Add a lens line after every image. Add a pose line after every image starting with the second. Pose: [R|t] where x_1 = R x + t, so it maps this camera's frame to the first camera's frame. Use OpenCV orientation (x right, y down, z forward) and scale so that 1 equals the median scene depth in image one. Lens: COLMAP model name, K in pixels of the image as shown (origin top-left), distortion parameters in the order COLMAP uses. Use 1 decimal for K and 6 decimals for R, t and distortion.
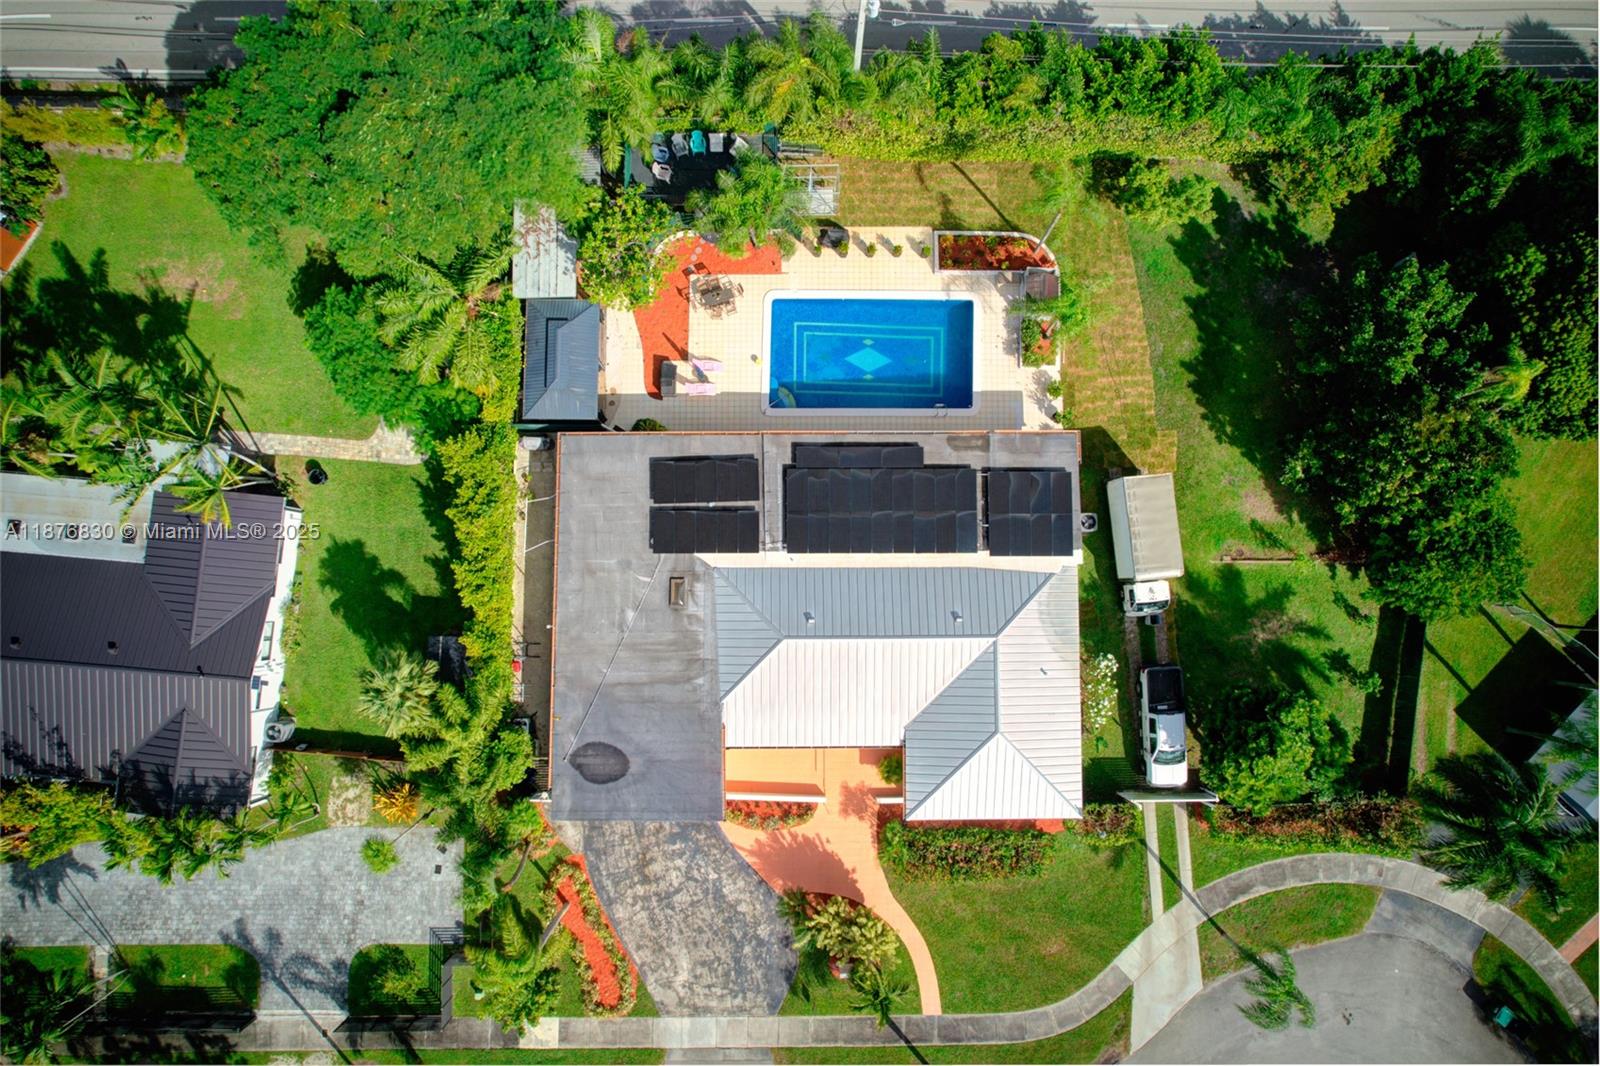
lens RADIAL K [[1028.7, 0, 800.0], [0, 1028.7, 533.0], [0, 0, 1]] dist [-0.067719, 0.056711]
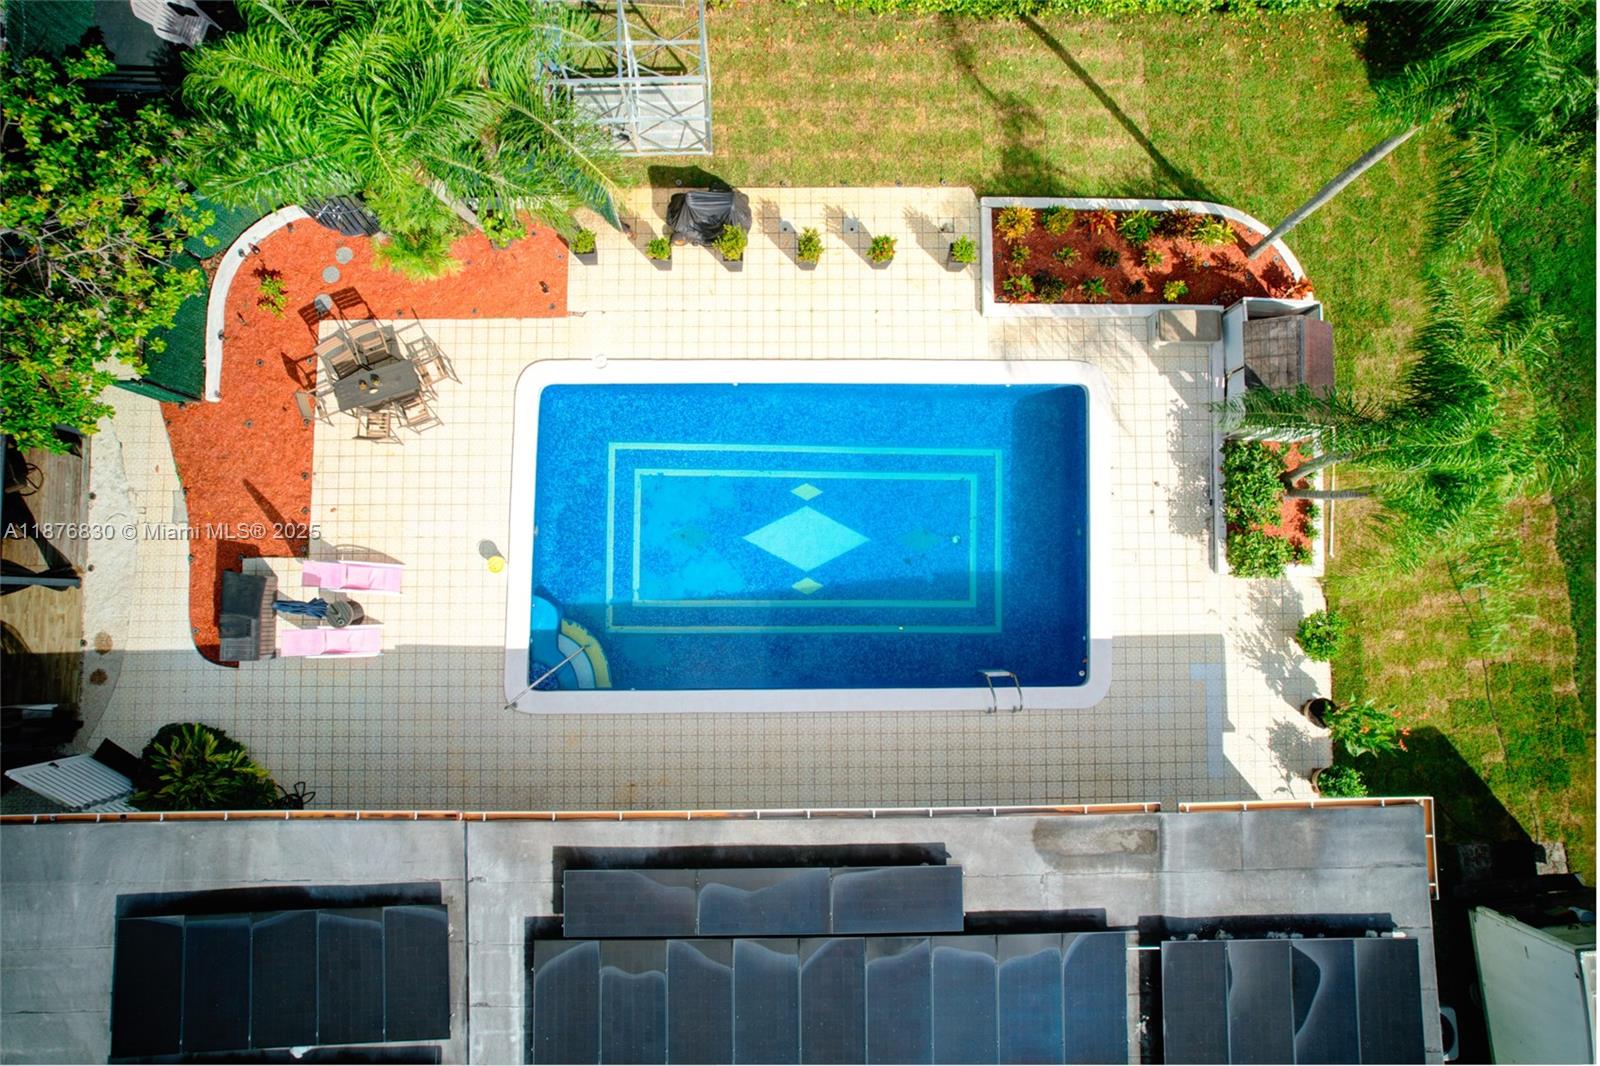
lens RADIAL K [[1028.7, 0, 800.0], [0, 1028.7, 533.0], [0, 0, 1]] dist [-0.067719, 0.056711]
pose [[0.999982, -0.003970, 0.004532, 0.063974], [0.003982, 0.999988, -0.002708, -0.174643], [-0.004521, 0.002726, 0.999986, 0.635765]]
